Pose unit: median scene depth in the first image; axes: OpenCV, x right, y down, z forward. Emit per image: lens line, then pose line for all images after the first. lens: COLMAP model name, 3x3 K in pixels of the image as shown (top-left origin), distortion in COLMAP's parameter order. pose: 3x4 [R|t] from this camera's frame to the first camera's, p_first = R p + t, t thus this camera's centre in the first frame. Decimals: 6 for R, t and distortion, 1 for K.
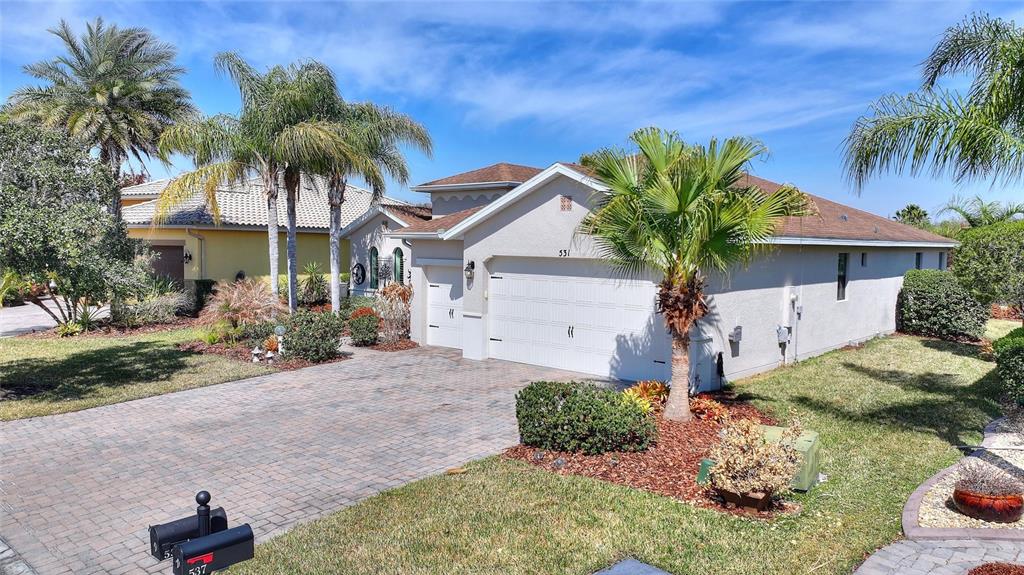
lens RADIAL K [[717.4, 0, 526.5], [0, 717.4, 285.7], [0, 0, 1]] dist [0.005619, 0.003215]
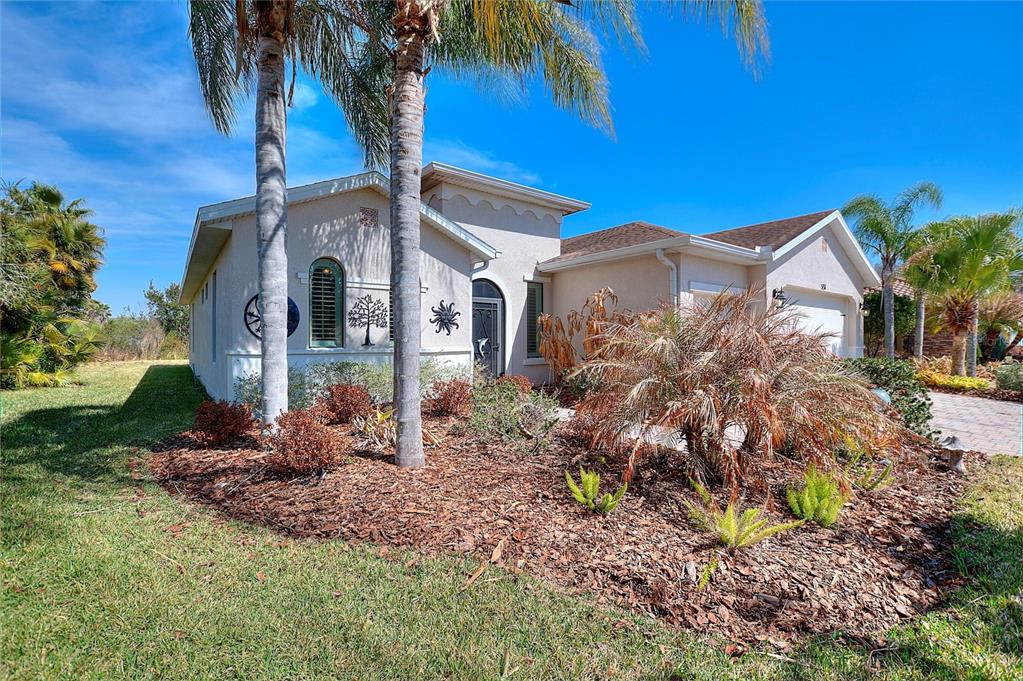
lens RADIAL K [[449.0, 0, 511.5], [0, 449.0, 340.5], [0, 0, 1]] dist [-0.022934, 0.000313]
pose [[0.210318, -0.019672, 0.977435, -0.772198], [0.057445, 0.998319, 0.007731, 0.006361], [-0.975944, 0.054522, 0.211094, 1.358251]]
